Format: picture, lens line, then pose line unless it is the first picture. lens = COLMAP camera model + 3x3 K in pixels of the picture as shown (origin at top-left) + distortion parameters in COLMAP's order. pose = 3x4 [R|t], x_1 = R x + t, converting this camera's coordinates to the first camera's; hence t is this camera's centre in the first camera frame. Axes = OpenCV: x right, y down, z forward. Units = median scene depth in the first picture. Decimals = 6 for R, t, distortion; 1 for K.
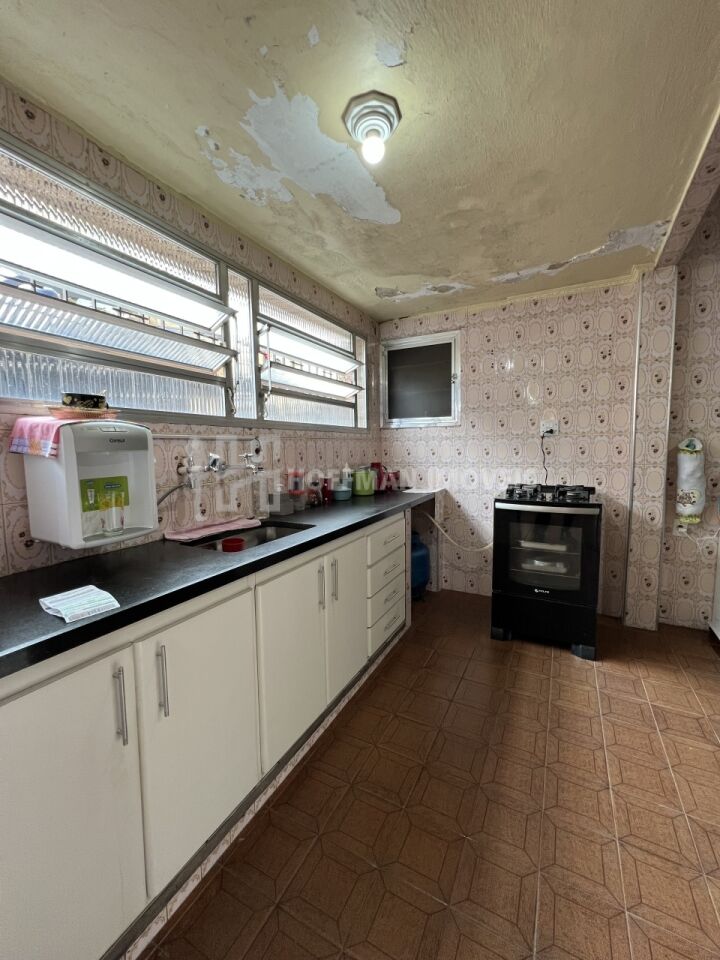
lens RADIAL K [[384.6, 0, 361.2], [0, 384.6, 478.8], [0, 0, 1]] dist [0.001533, -0.000034]
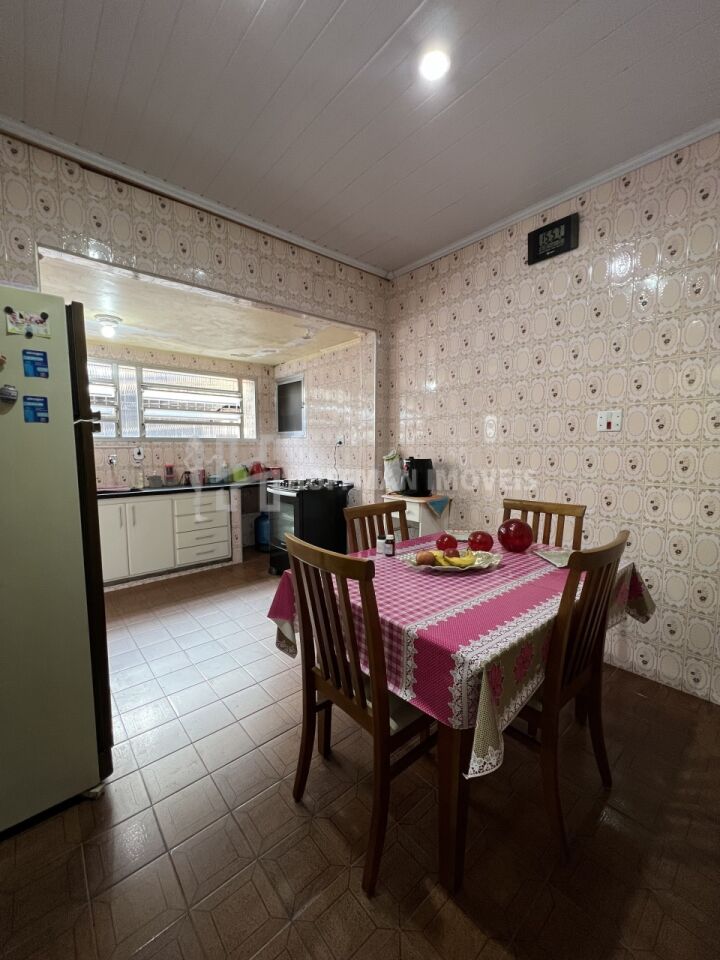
lens RADIAL K [[384.6, 0, 360.1], [0, 384.6, 480.7], [0, 0, 1]] dist [0.001533, -0.000034]
pose [[0.932709, 0.046192, -0.357659, 1.262970], [-0.041146, 0.998917, 0.021711, -0.018577], [0.358275, -0.005533, 0.933600, -0.365373]]
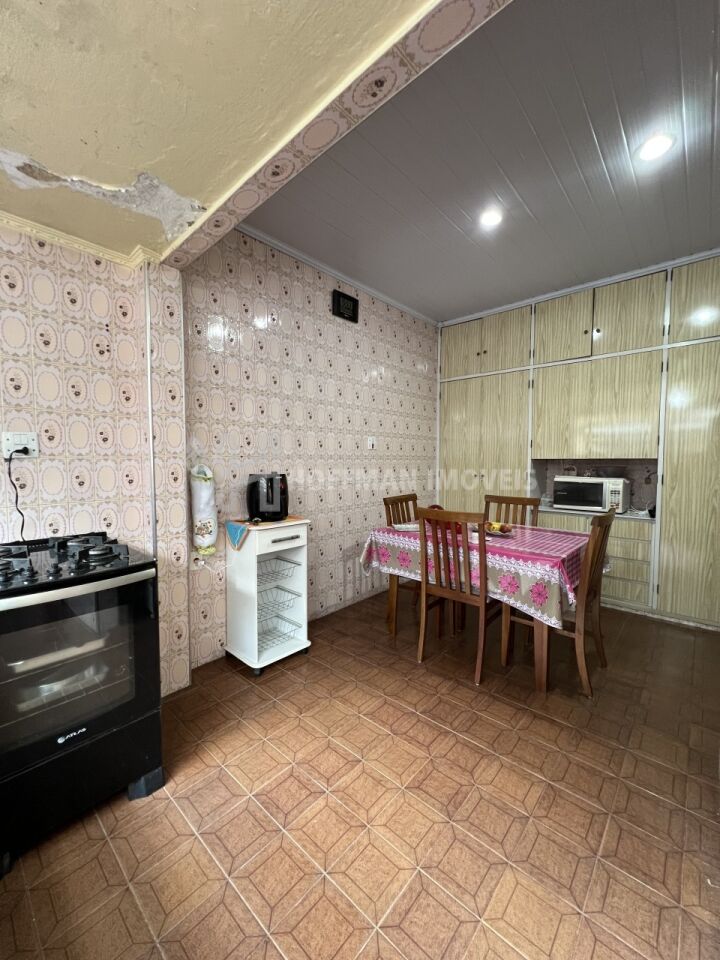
lens RADIAL K [[384.6, 0, 362.1], [0, 384.6, 481.4], [0, 0, 1]] dist [0.001533, -0.000034]
pose [[0.240403, -0.041352, 0.969792, 0.035596], [0.074978, 0.996898, 0.023921, -0.058036], [-0.967773, 0.066963, 0.242758, 0.398126]]
